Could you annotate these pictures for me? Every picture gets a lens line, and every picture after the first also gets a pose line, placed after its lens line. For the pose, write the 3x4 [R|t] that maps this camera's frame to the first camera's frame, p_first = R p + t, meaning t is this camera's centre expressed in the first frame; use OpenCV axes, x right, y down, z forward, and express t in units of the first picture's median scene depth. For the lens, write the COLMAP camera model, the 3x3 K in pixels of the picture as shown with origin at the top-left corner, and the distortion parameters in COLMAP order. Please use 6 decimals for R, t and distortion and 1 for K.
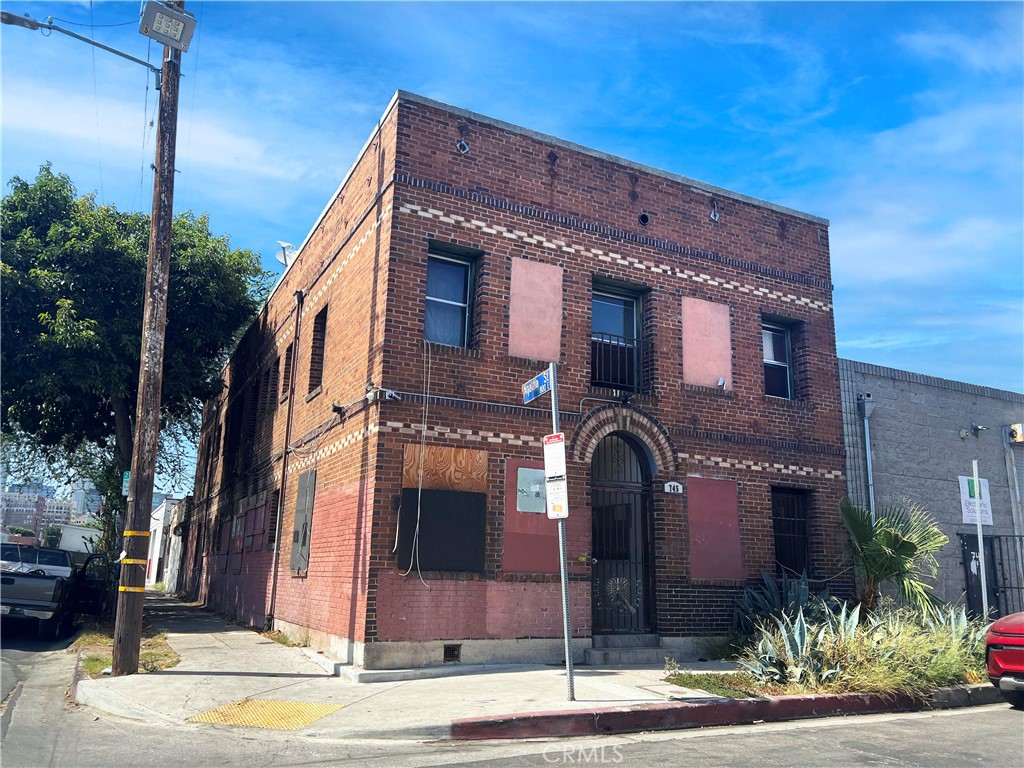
lens RADIAL K [[793.7, 0, 512.0], [0, 793.7, 384.0], [0, 0, 1]] dist [0.097628, -0.166711]
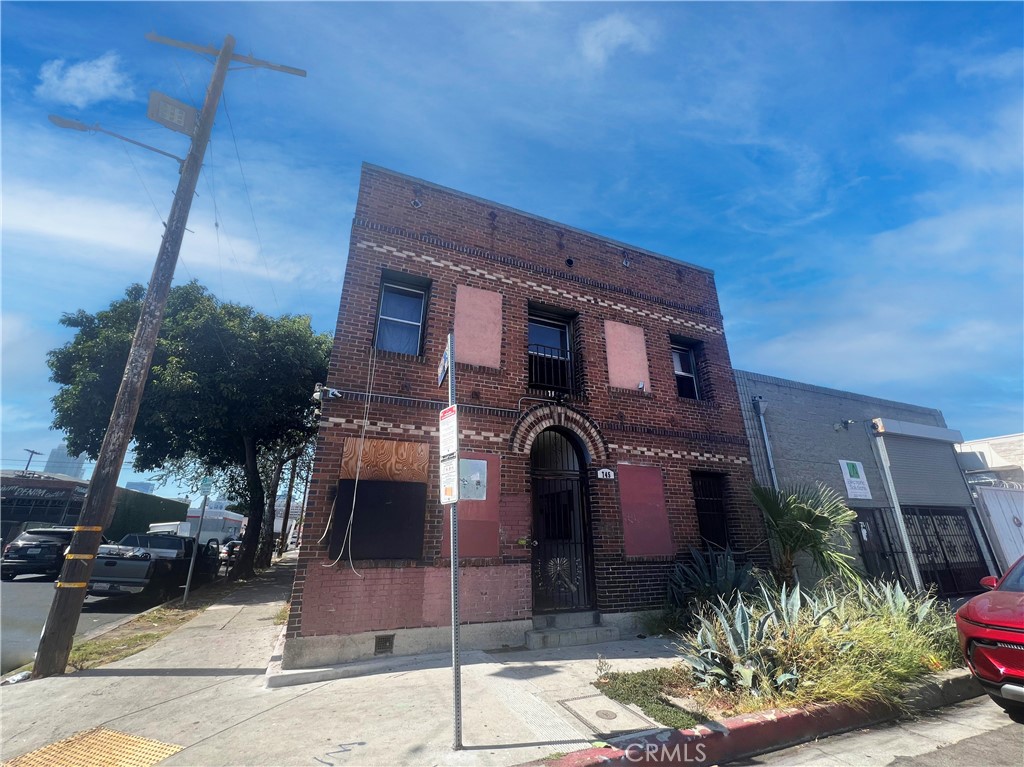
lens RADIAL K [[407.8, 0, 512.0], [0, 407.8, 383.5], [0, 0, 1]] dist [-0.002537, -0.000084]
pose [[0.996767, -0.048065, -0.064387, 0.114161], [0.039490, 0.990935, -0.128403, 0.072201], [0.069975, 0.125446, 0.989630, 0.400488]]
